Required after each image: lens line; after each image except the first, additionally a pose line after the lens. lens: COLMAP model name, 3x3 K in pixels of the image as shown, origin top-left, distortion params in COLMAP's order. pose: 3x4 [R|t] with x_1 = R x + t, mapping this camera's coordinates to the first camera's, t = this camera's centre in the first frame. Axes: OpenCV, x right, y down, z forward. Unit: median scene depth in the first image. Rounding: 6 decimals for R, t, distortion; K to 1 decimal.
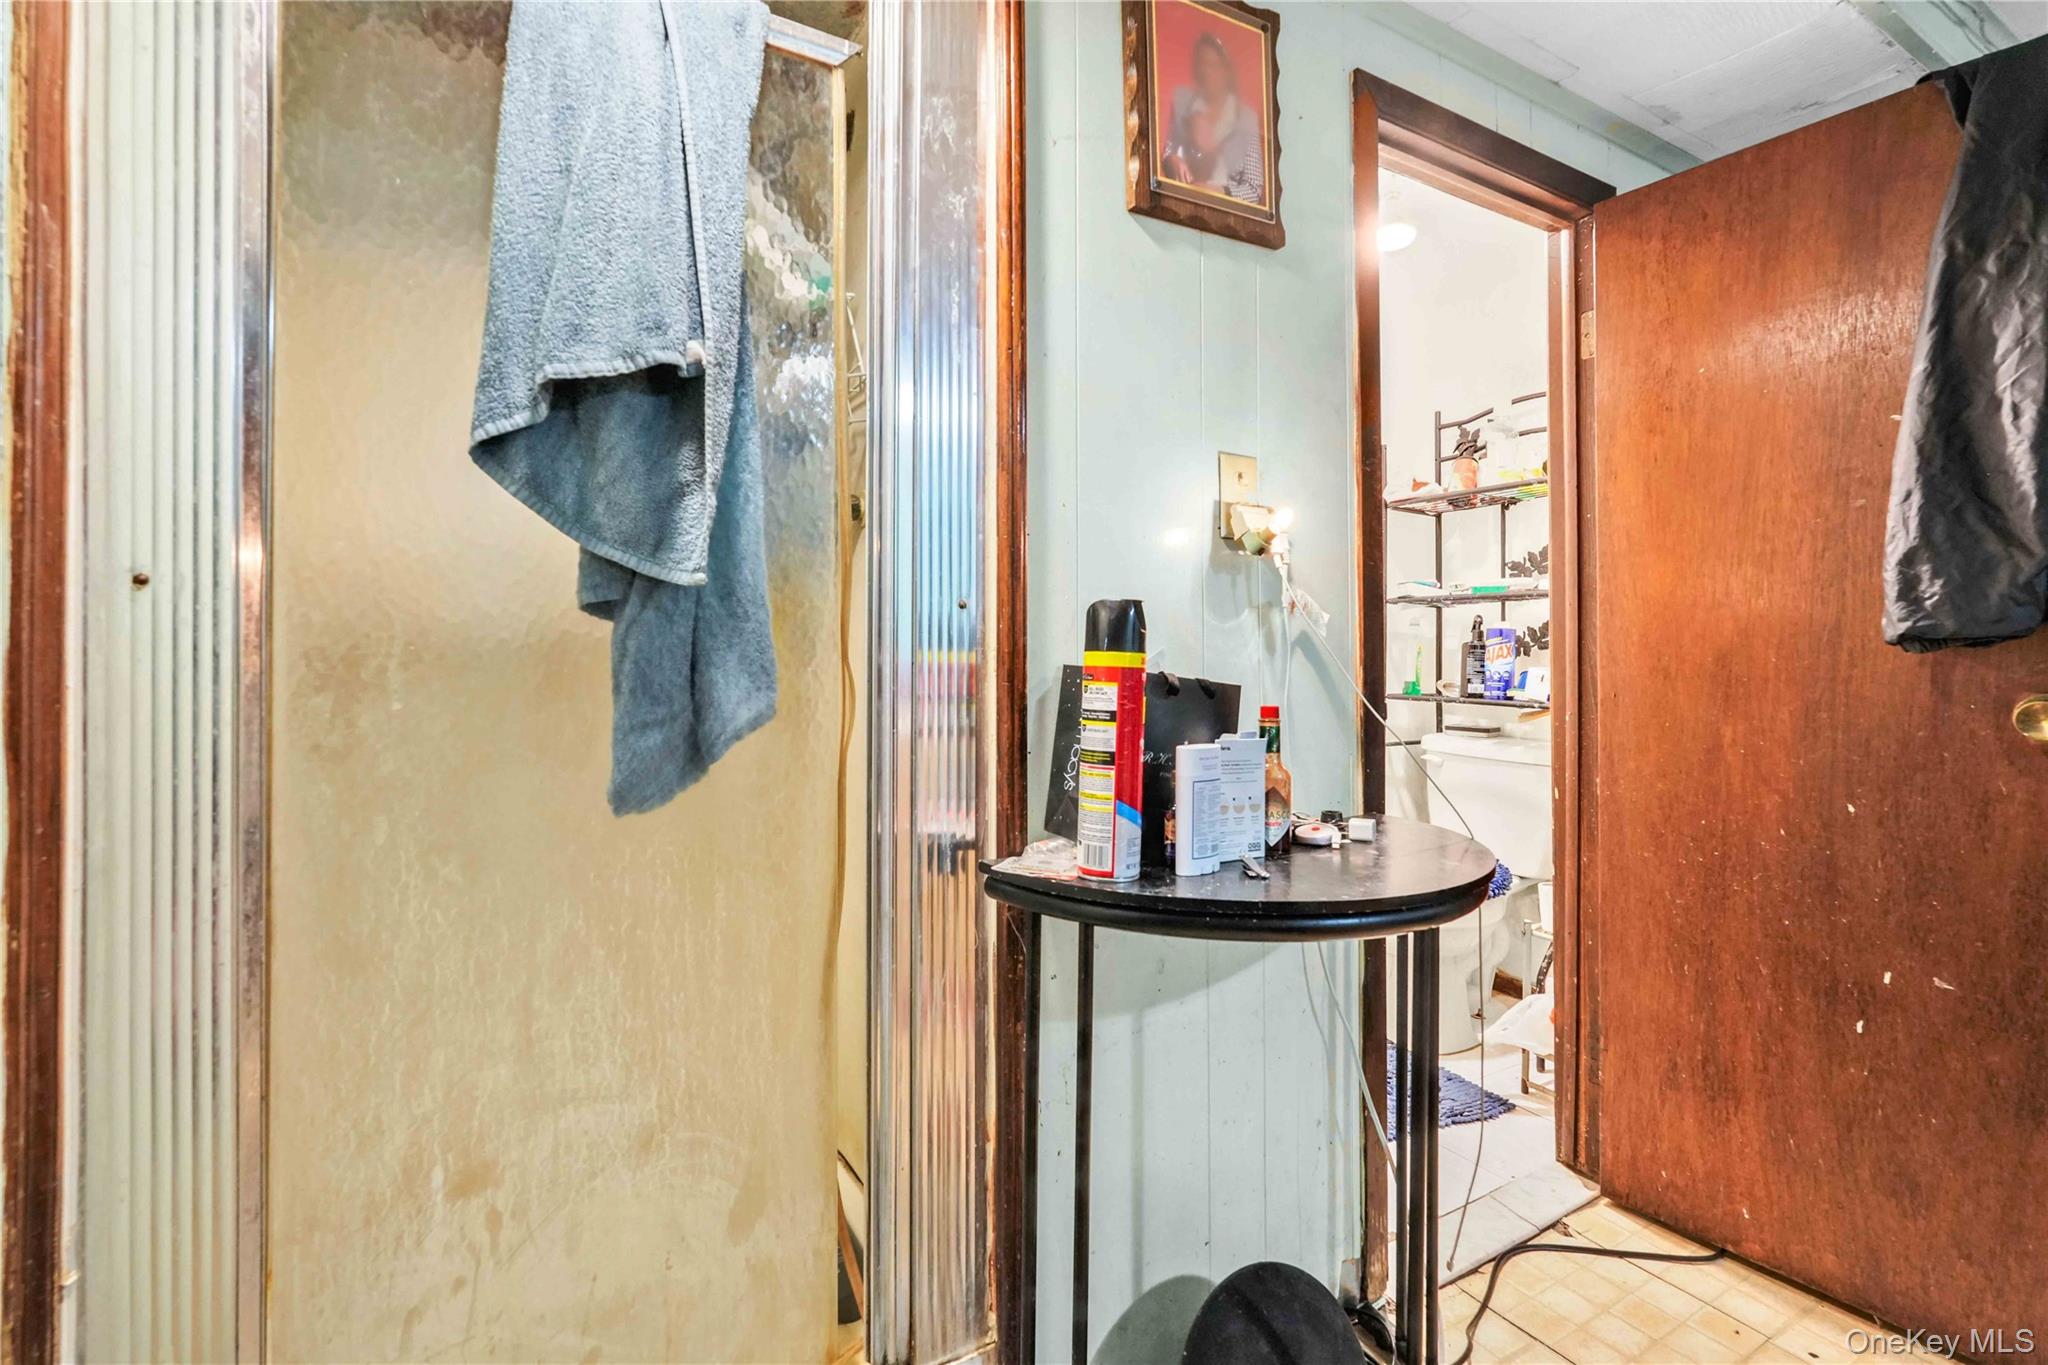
lens RADIAL K [[930.3, 0, 1024.0], [0, 930.3, 682.5], [0, 0, 1]] dist [-0.018201, 0.010845]
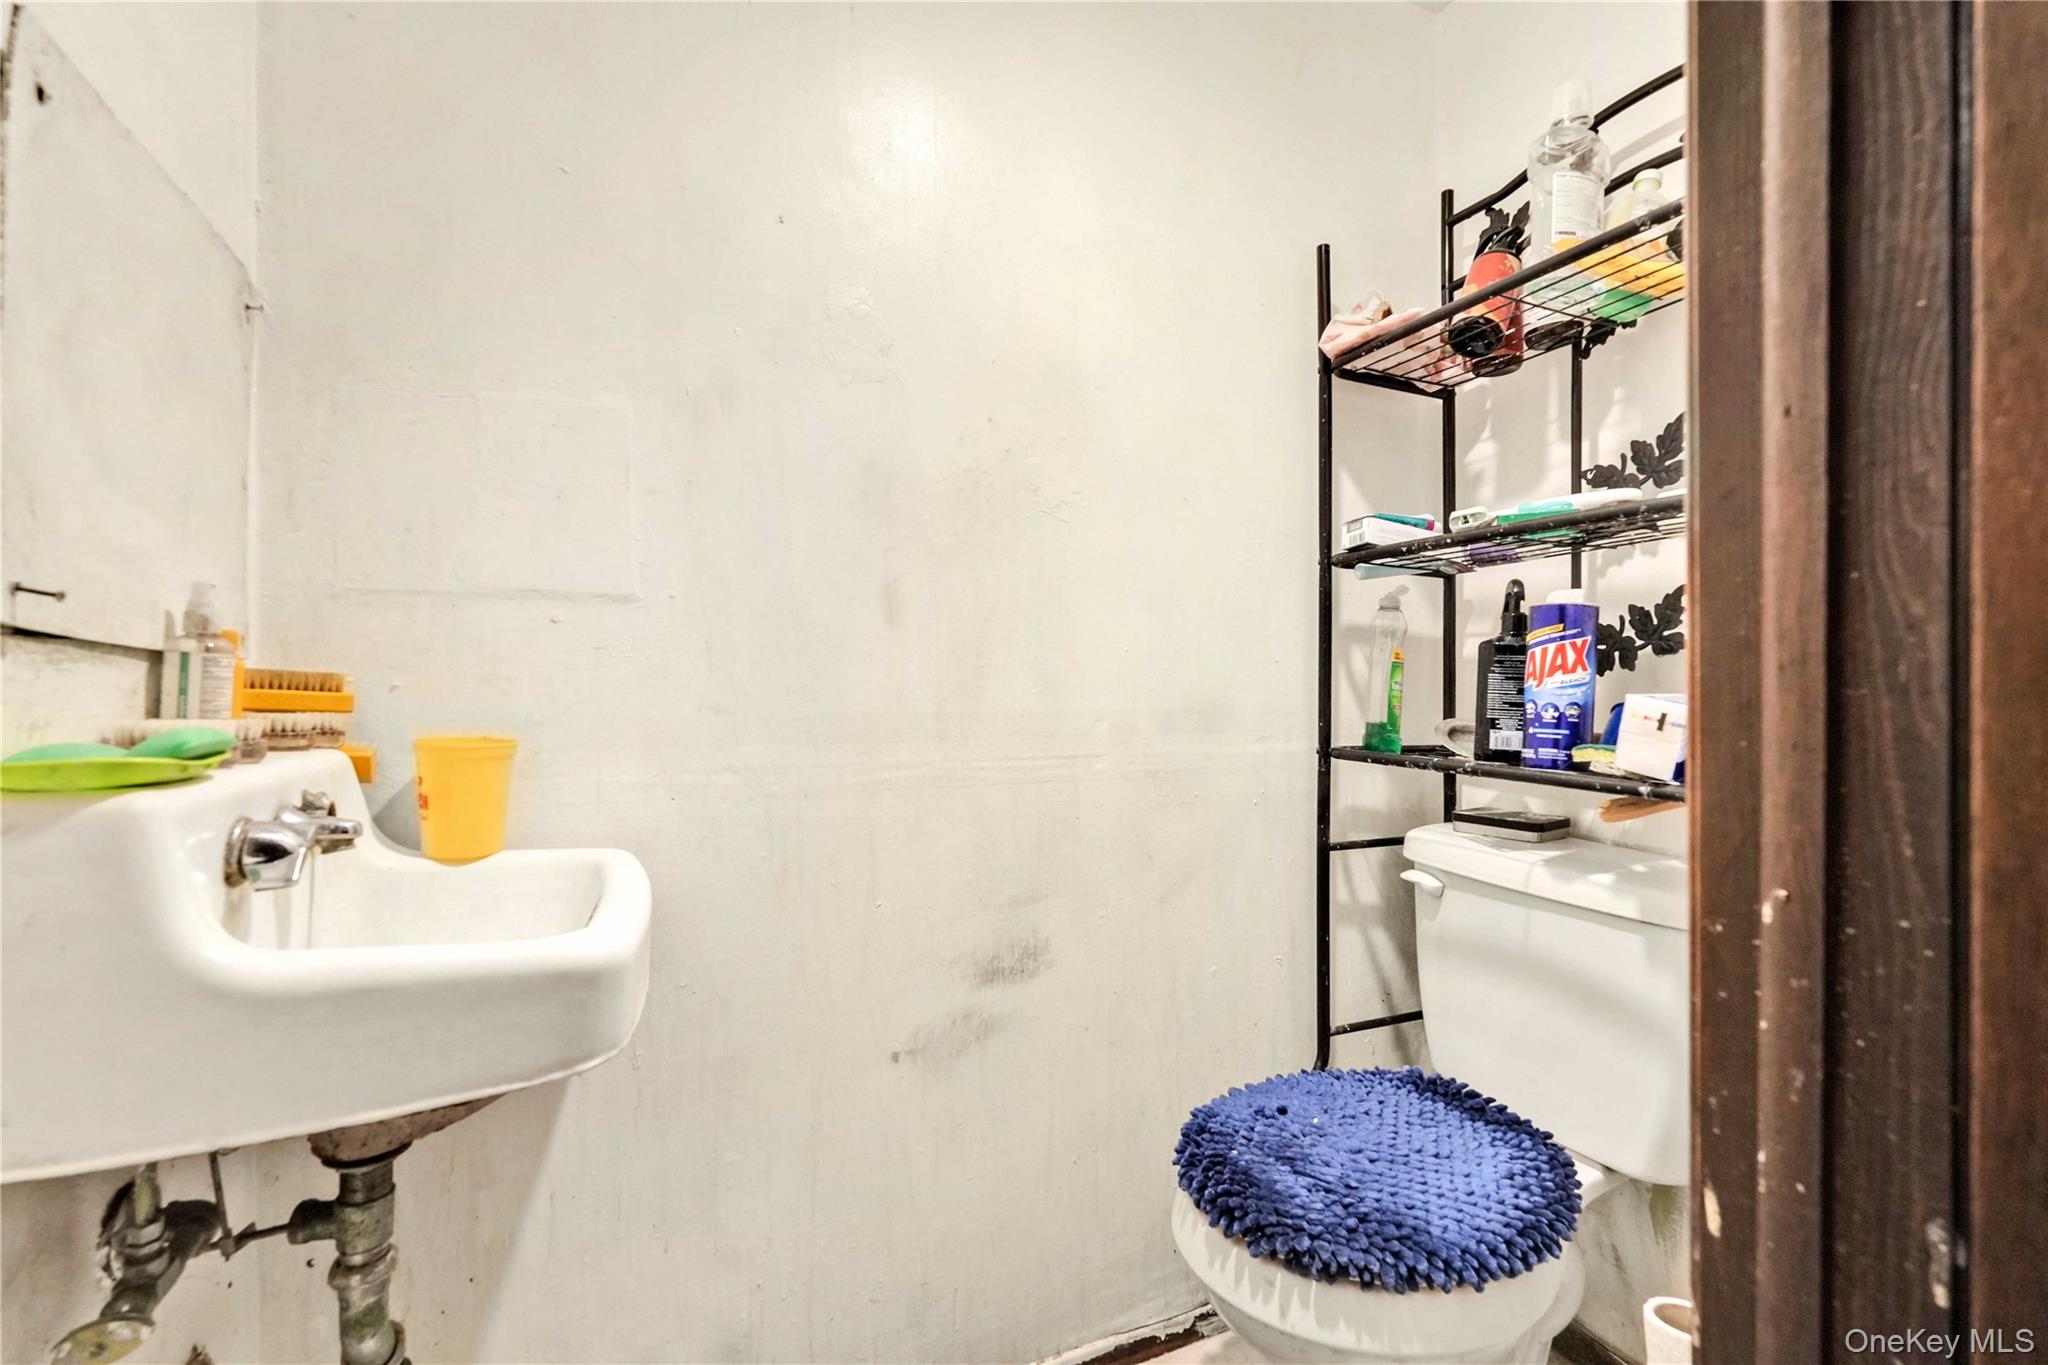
lens RADIAL K [[914.6, 0, 1026.8], [0, 914.6, 709.7], [0, 0, 1]] dist [0.002843, 0.000746]
pose [[0.994611, 0.002532, -0.103643, 0.299539], [-0.002441, 0.999997, 0.001004, -0.008525], [0.103645, -0.000745, 0.994614, 0.528218]]
